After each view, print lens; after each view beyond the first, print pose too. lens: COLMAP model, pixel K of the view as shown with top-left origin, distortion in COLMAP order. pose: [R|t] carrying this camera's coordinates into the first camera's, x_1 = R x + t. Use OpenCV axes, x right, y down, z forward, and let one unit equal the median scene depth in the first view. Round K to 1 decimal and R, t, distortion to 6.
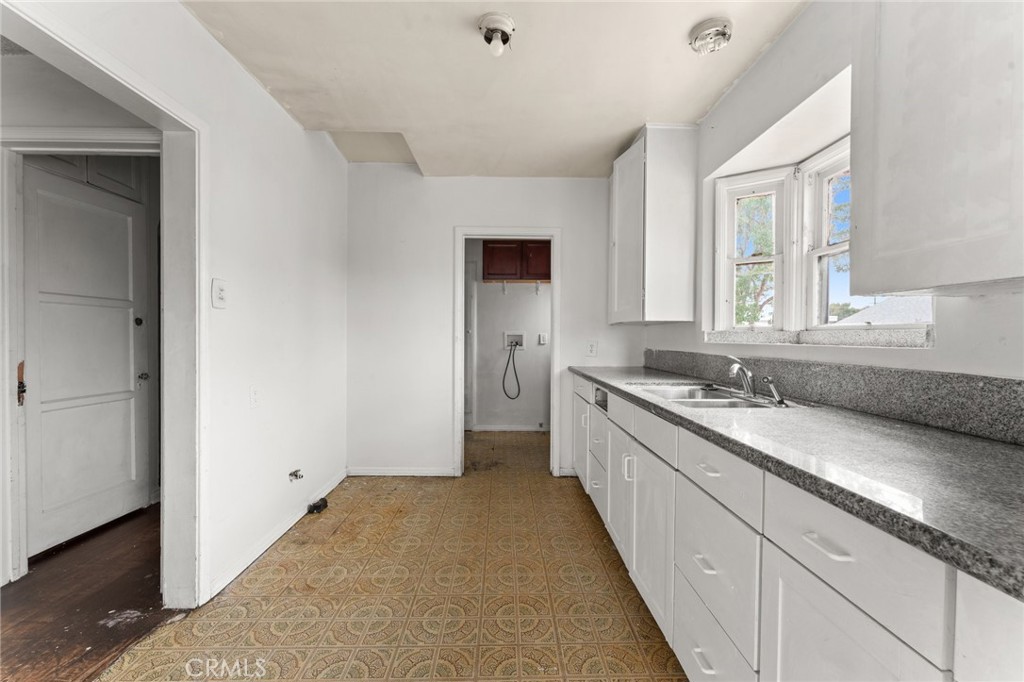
lens RADIAL K [[406.8, 0, 511.6], [0, 406.8, 346.9], [0, 0, 1]] dist [0.000084, 0.000032]
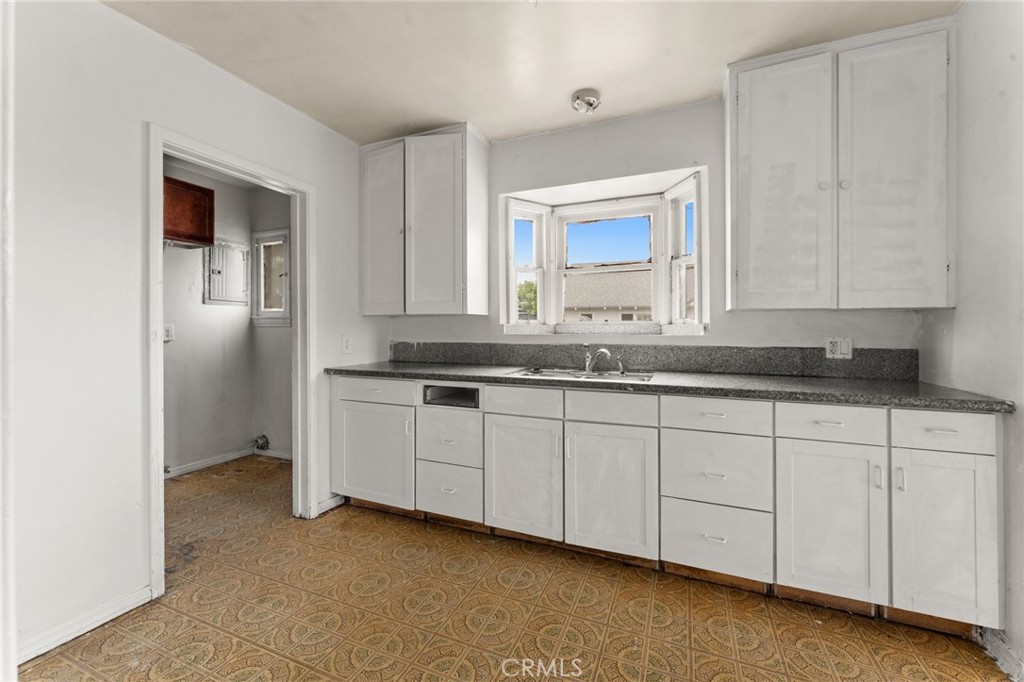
lens RADIAL K [[414.6, 0, 510.6], [0, 414.6, 332.5], [0, 0, 1]] dist [0.000067, 0.000064]
pose [[0.406702, -0.014424, 0.913447, -0.634582], [0.025544, 0.999664, 0.004412, -0.021411], [-0.913204, 0.021539, 0.406933, 0.520977]]
